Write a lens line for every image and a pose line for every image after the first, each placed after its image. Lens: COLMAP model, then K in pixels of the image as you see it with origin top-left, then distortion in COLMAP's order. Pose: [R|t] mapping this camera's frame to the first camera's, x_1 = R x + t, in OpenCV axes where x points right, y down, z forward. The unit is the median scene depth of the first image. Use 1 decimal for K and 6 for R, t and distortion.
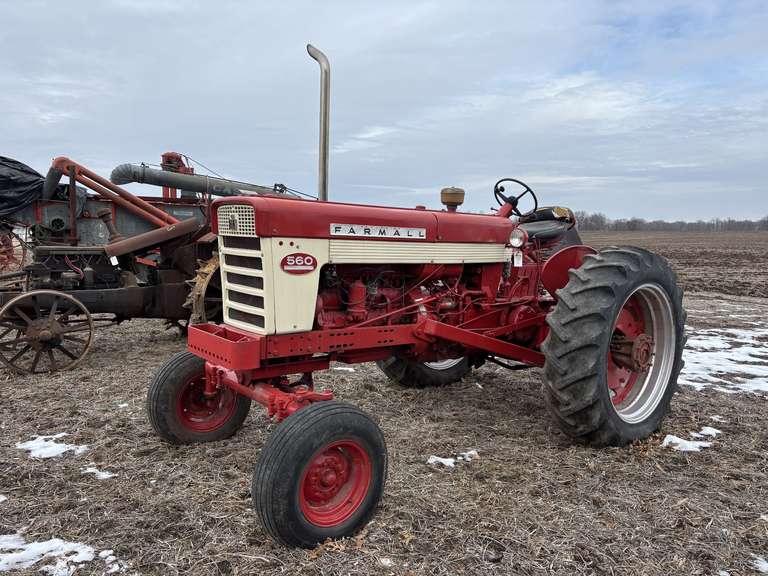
lens RADIAL K [[578.7, 0, 384.5], [0, 578.7, 291.3], [0, 0, 1]] dist [0.055807, -0.071598]
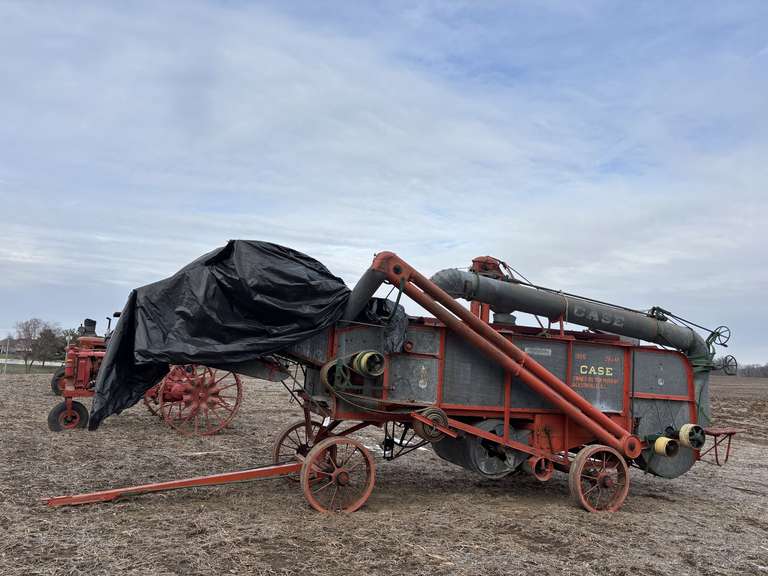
lens RADIAL K [[578.7, 0, 380.1], [0, 578.7, 279.3], [0, 0, 1]] dist [0.055807, -0.071598]
pose [[0.984412, 0.018702, -0.174879, -0.447457], [-0.060689, 0.969377, -0.237962, -0.060068], [0.165073, 0.244866, 0.955401, 0.433594]]
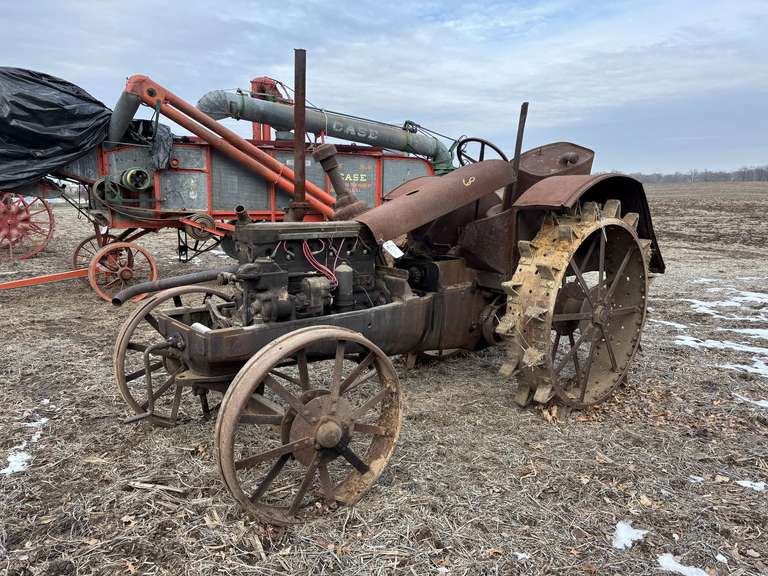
lens RADIAL K [[578.7, 0, 386.8], [0, 578.7, 286.9], [0, 0, 1]] dist [0.055807, -0.071598]
pose [[0.998969, -0.018294, 0.041548, -0.301725], [0.015427, 0.997544, 0.068324, -0.033477], [-0.042696, -0.067613, 0.996798, 0.315228]]
